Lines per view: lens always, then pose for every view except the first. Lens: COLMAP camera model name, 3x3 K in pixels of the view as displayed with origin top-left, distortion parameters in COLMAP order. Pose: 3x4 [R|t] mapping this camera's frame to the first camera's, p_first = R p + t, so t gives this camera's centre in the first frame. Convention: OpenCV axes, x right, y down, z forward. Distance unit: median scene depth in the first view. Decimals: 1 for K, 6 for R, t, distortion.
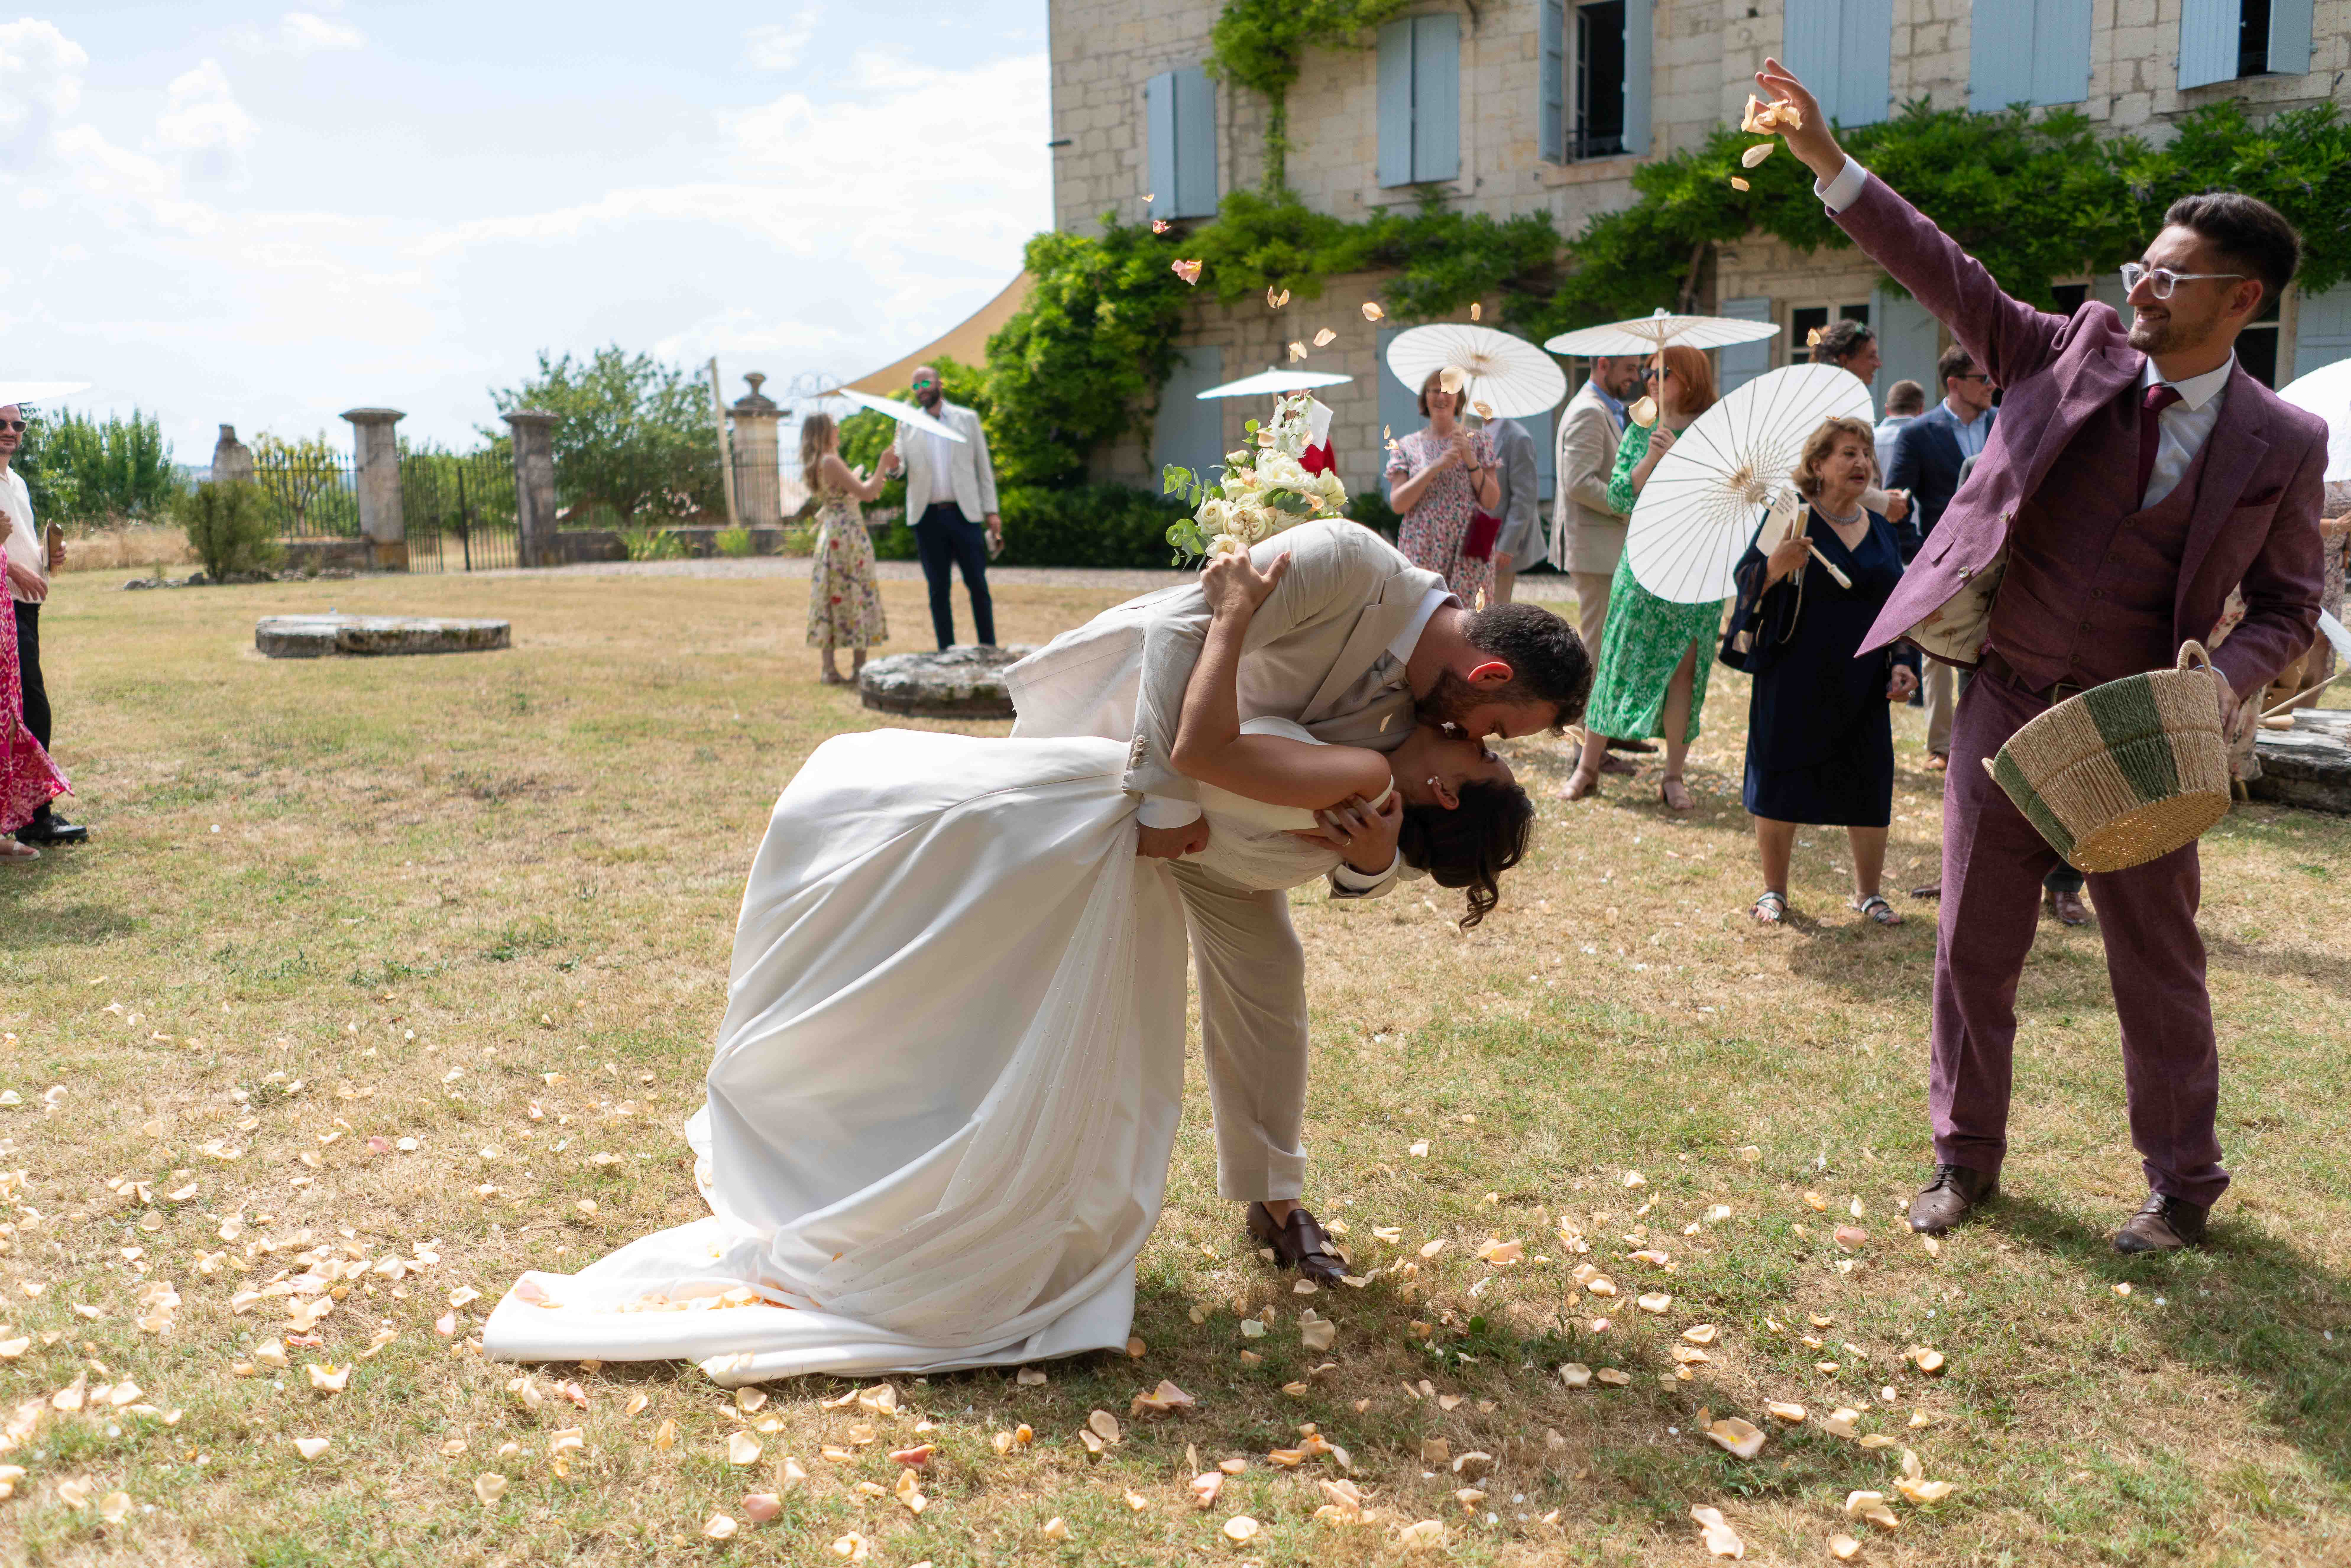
lens RADIAL K [[1830.9, 0, 1152.6], [0, 1830.9, 768.1], [0, 0, 1]] dist [-0.021152, 0.003101]
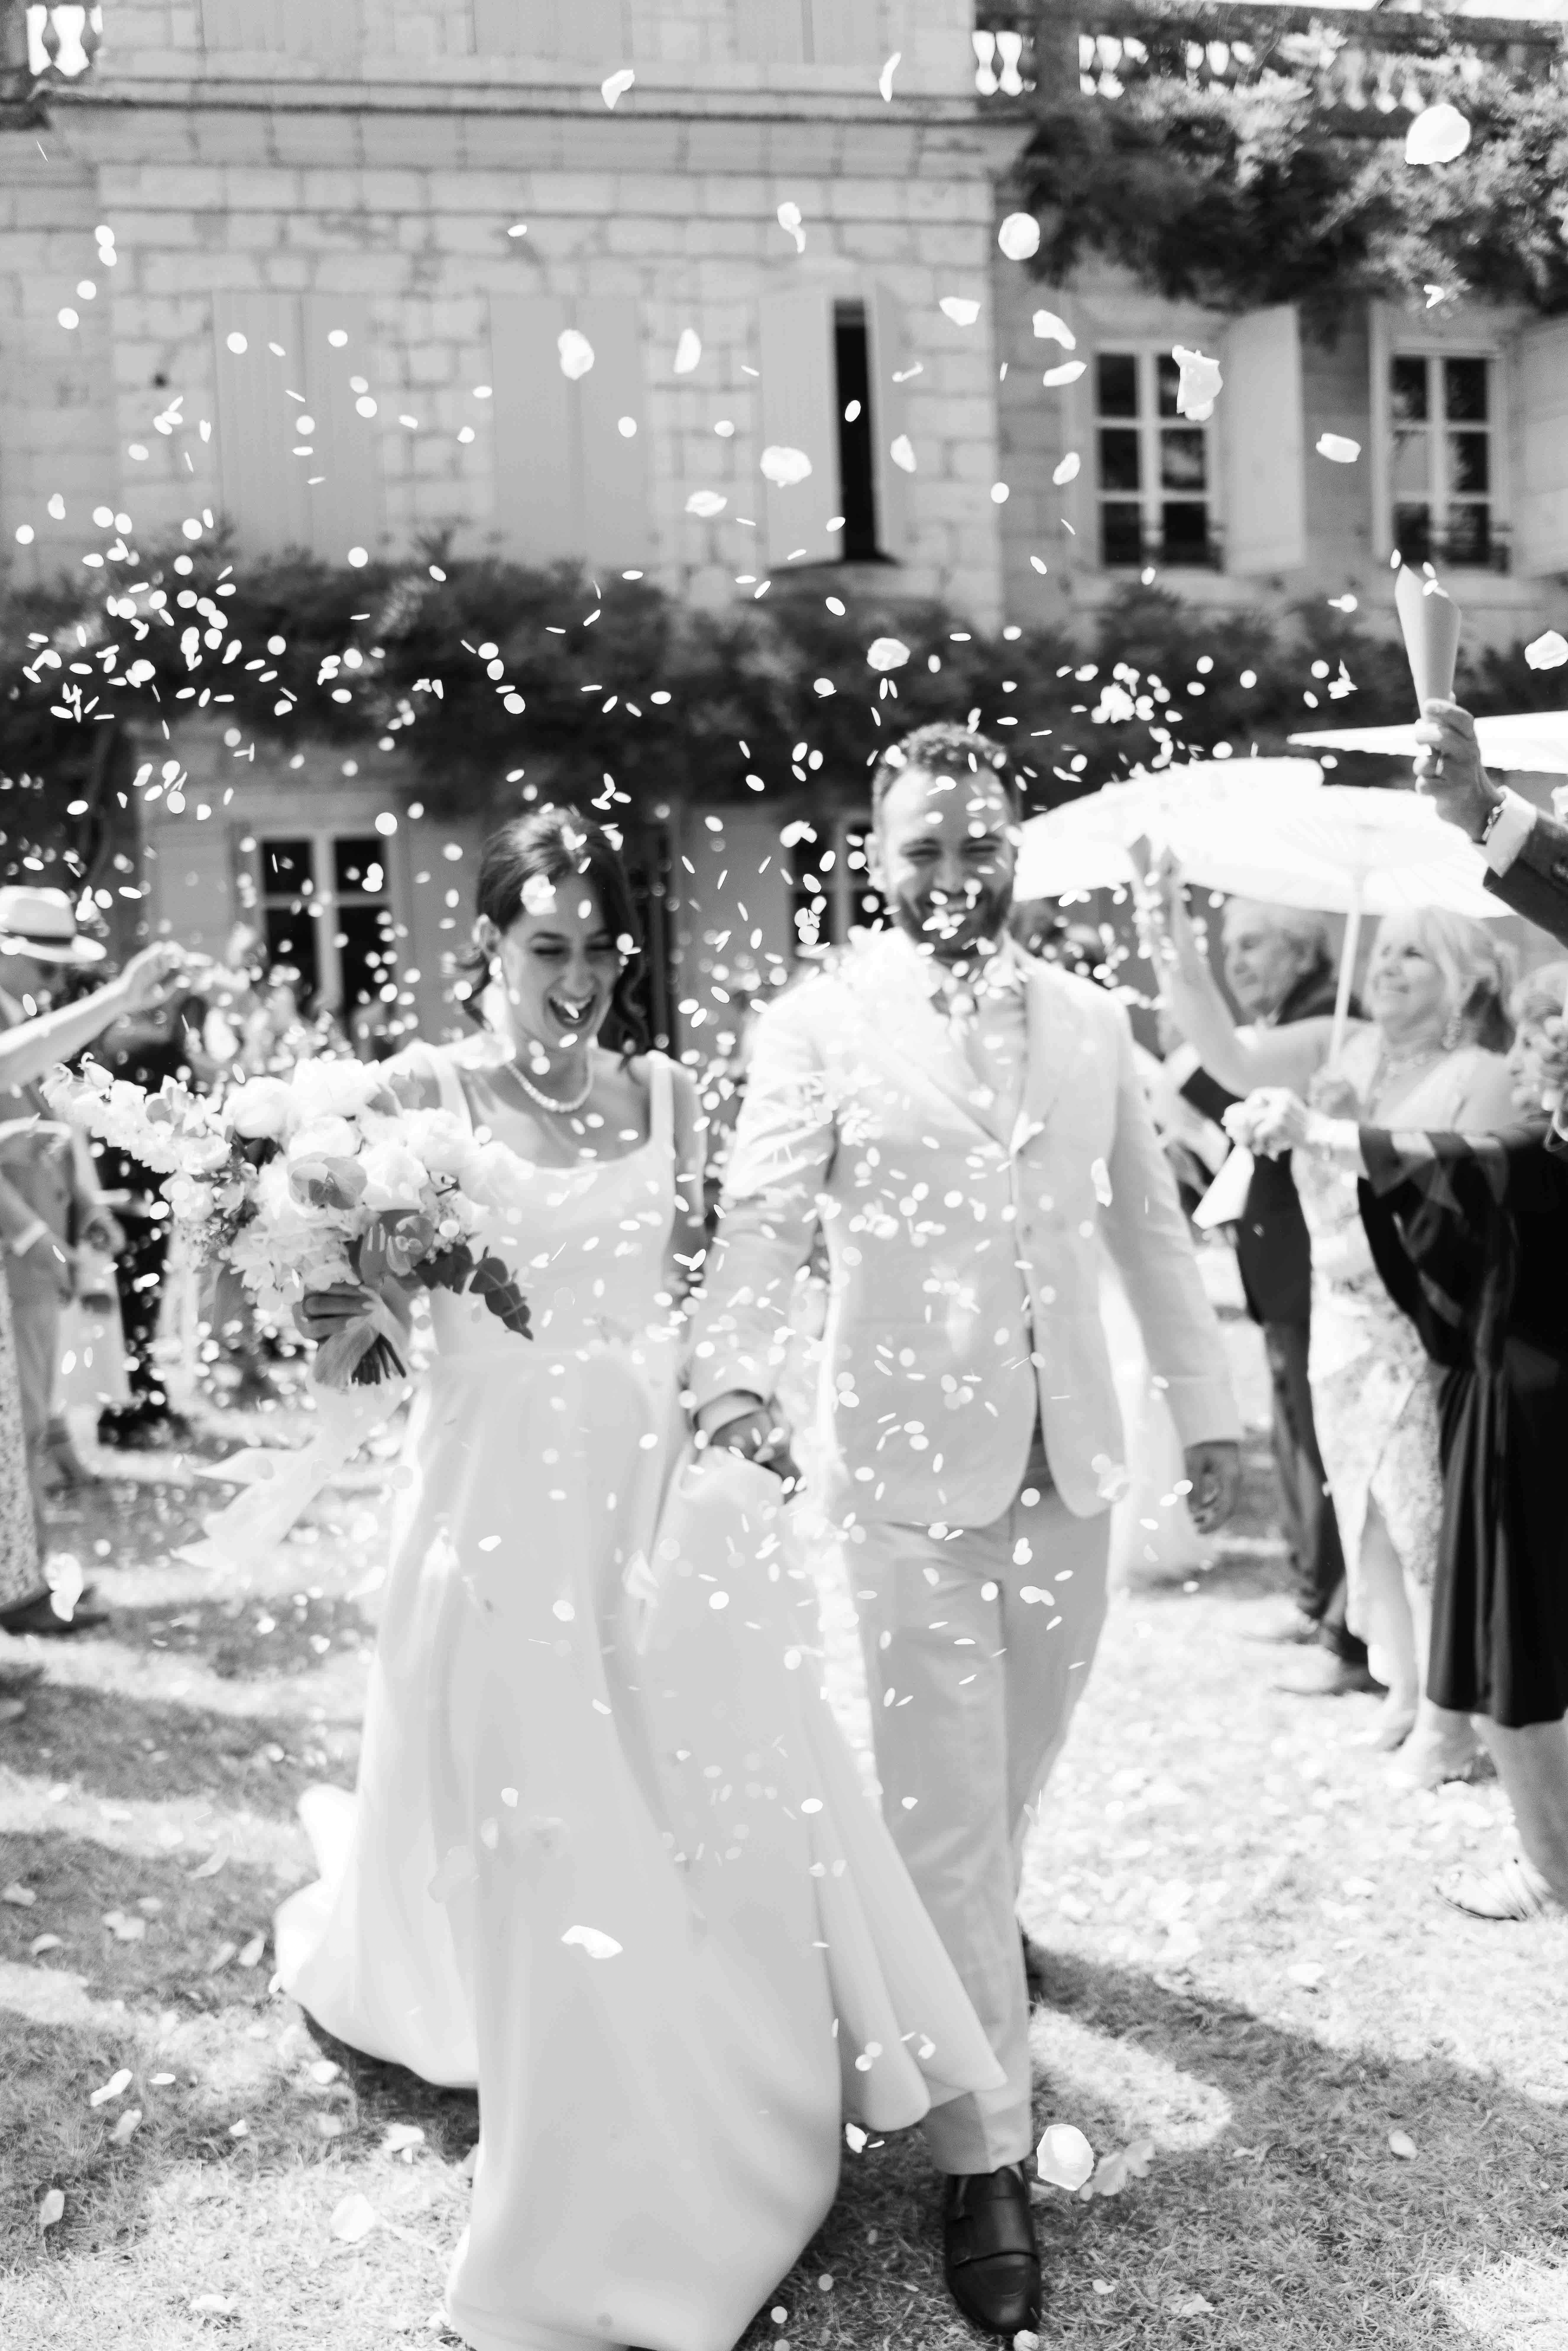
lens RADIAL K [[1830.9, 0, 794.8], [0, 1830.9, 1185.7], [0, 0, 1]] dist [-0.021152, 0.003101]
pose [[0.746307, -0.055717, 0.663266, 0.058751], [0.124636, 0.990562, -0.057030, -0.073646], [-0.653829, 0.125229, 0.746208, 0.438282]]
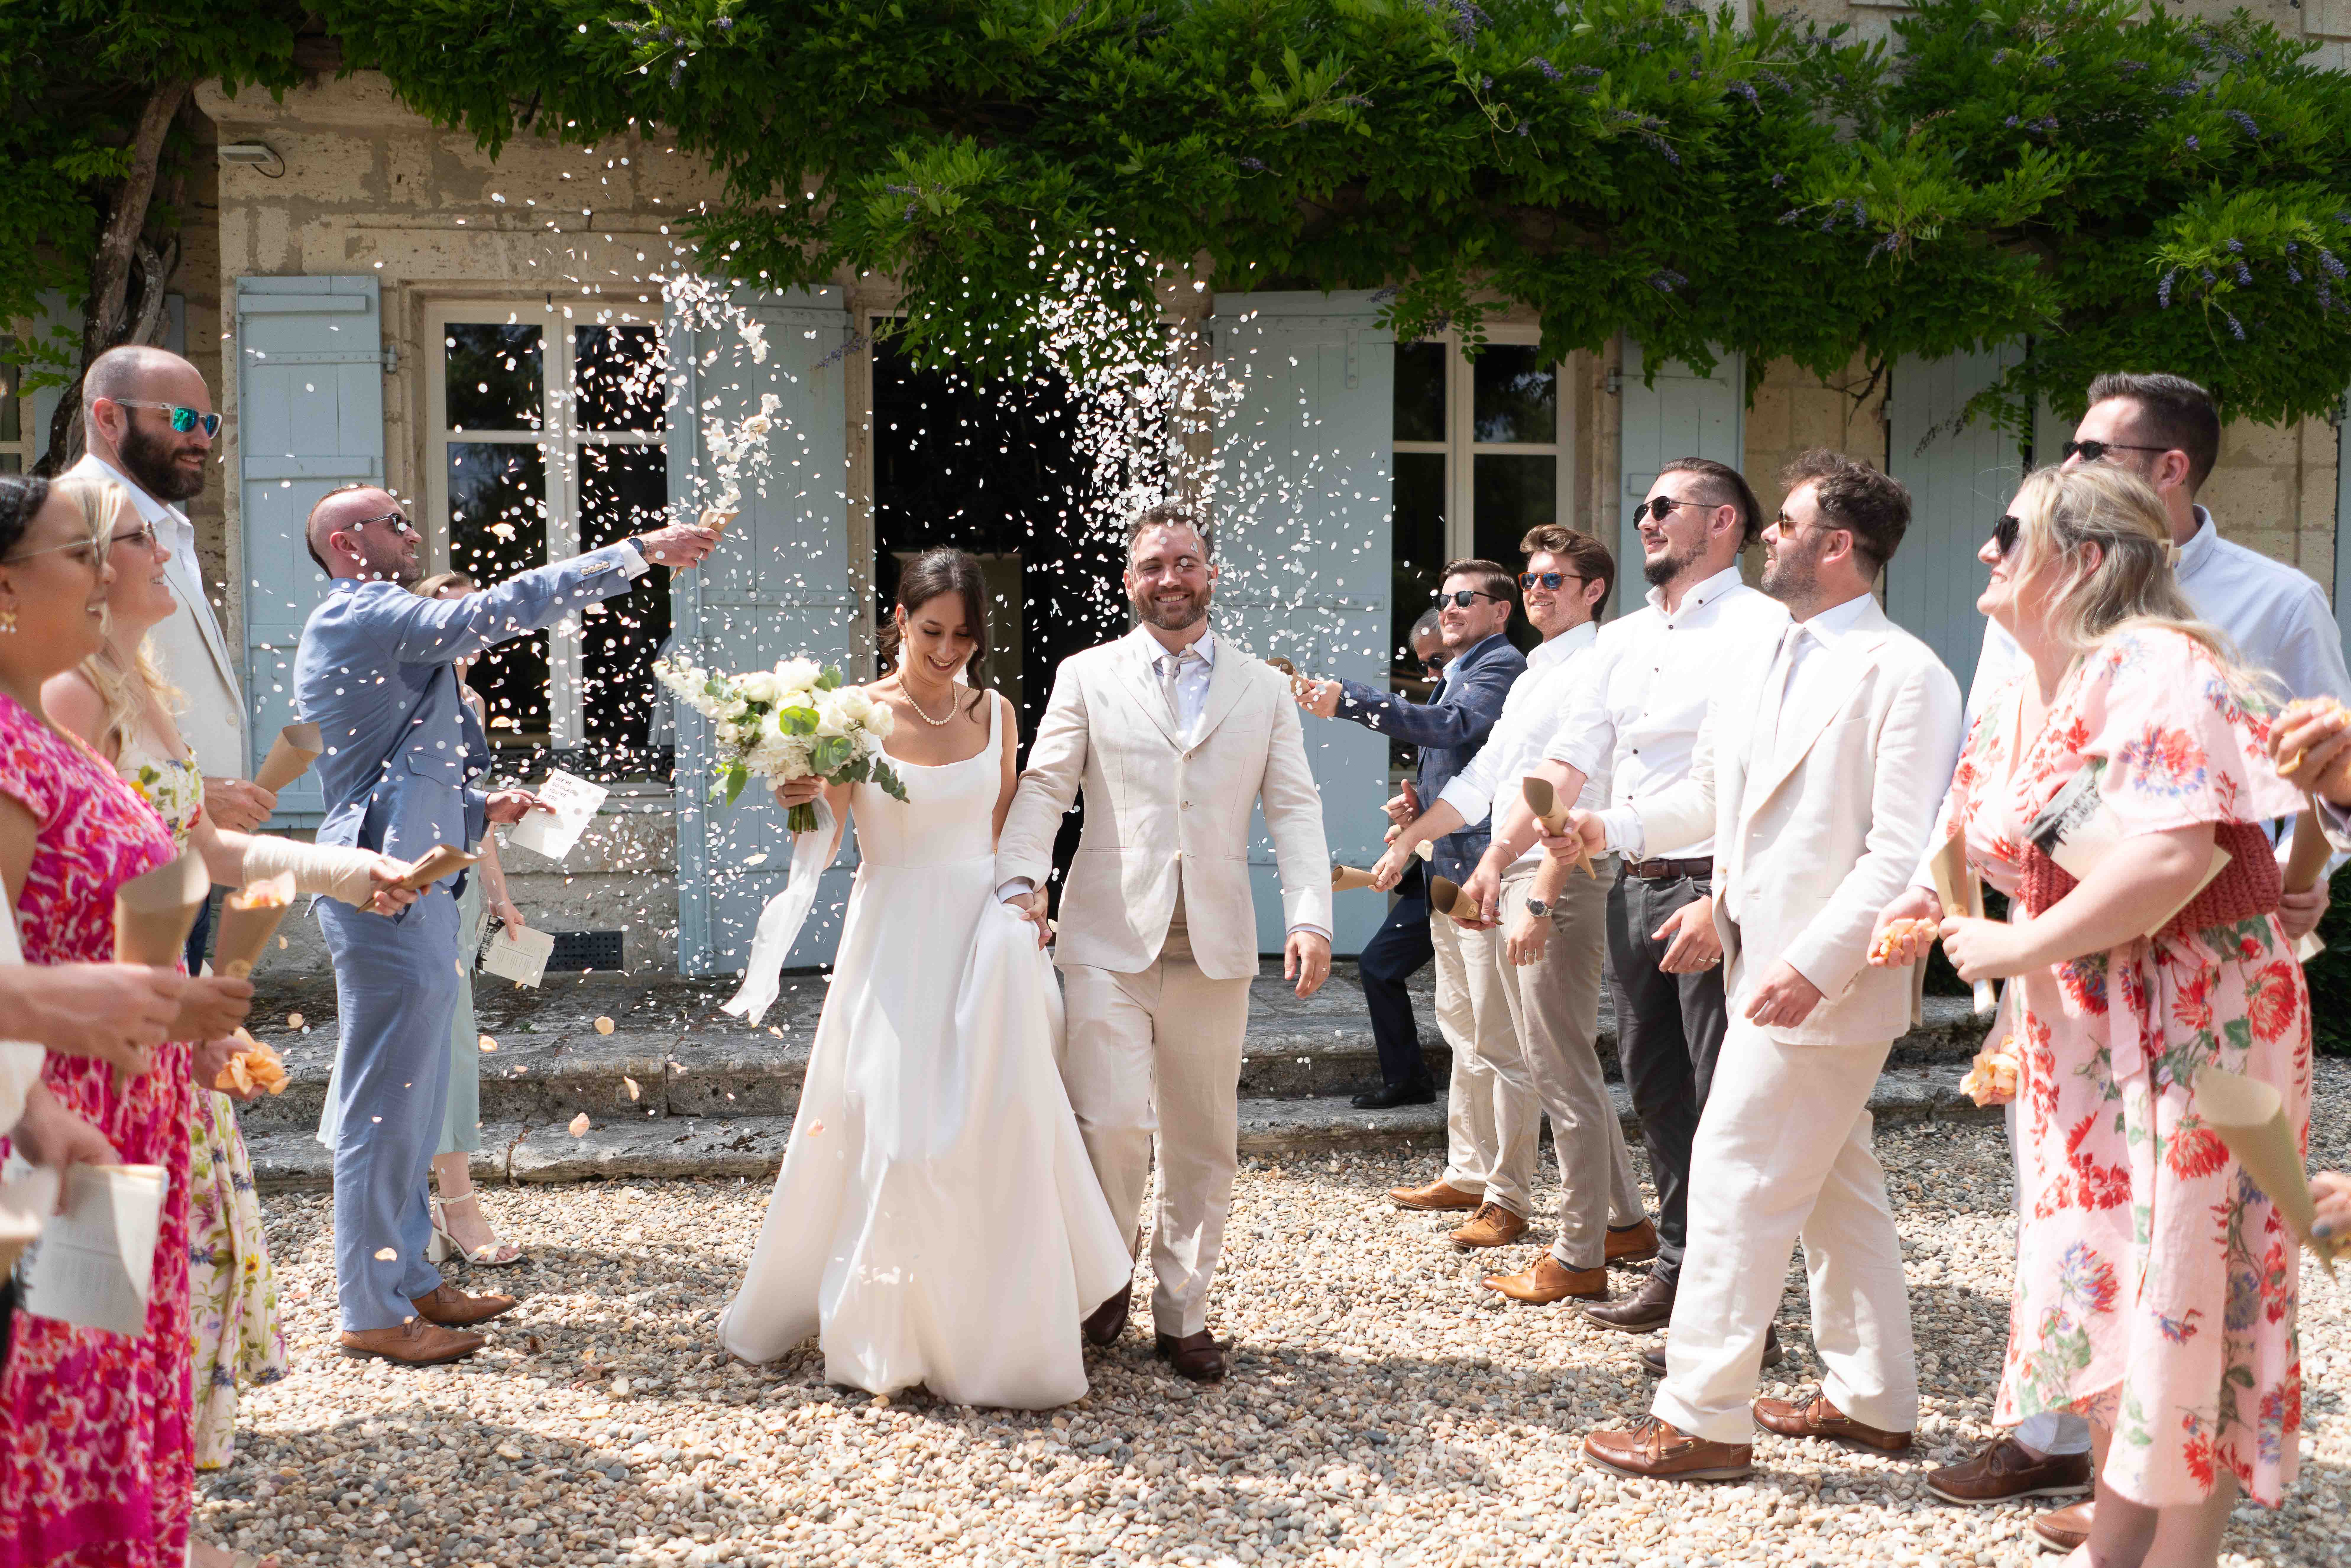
lens RADIAL K [[1830.9, 0, 1165.0], [0, 1830.9, 777.7], [0, 0, 1]] dist [-0.021152, 0.003101]
pose [[0.741709, -0.001639, 0.670719, 0.232498], [0.092728, 0.990645, -0.100122, -0.121415], [-0.664280, 0.136456, 0.734923, 0.706093]]
